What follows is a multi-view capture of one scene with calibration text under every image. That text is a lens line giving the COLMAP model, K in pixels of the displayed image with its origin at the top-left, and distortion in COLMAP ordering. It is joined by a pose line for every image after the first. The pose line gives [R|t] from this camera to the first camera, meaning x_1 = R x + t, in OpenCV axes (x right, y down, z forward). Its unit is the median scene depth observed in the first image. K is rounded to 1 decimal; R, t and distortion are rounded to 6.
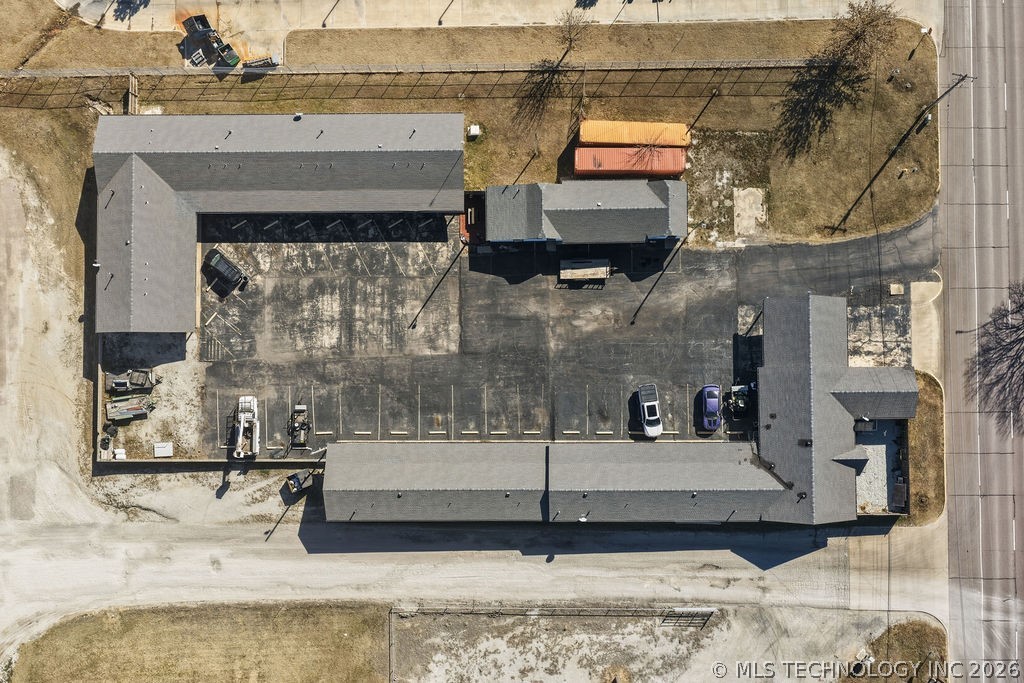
lens RADIAL K [[850.6, 0, 513.8], [0, 850.6, 336.4], [0, 0, 1]] dist [-0.016749, 0.042554]
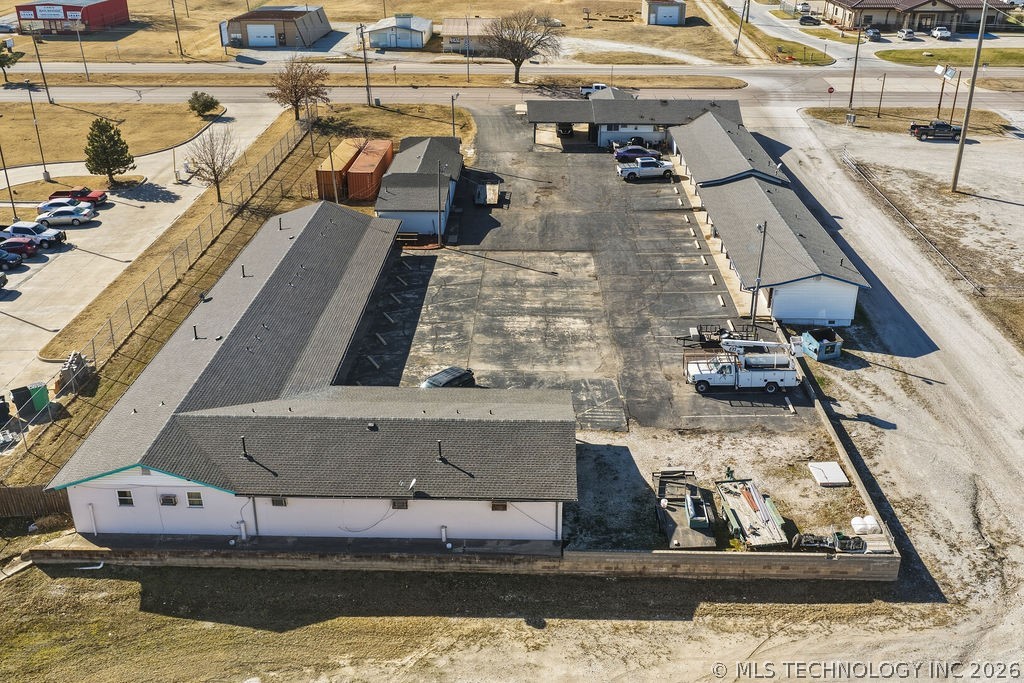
lens RADIAL K [[979.0, 0, 514.4], [0, 979.0, 343.3], [0, 0, 1]] dist [-0.002909, 0.000000]
pose [[0.031772, -0.411319, 0.910938, -0.869496], [0.998941, 0.043423, -0.015235, -0.029974], [-0.033289, 0.910457, 0.412262, 0.726491]]
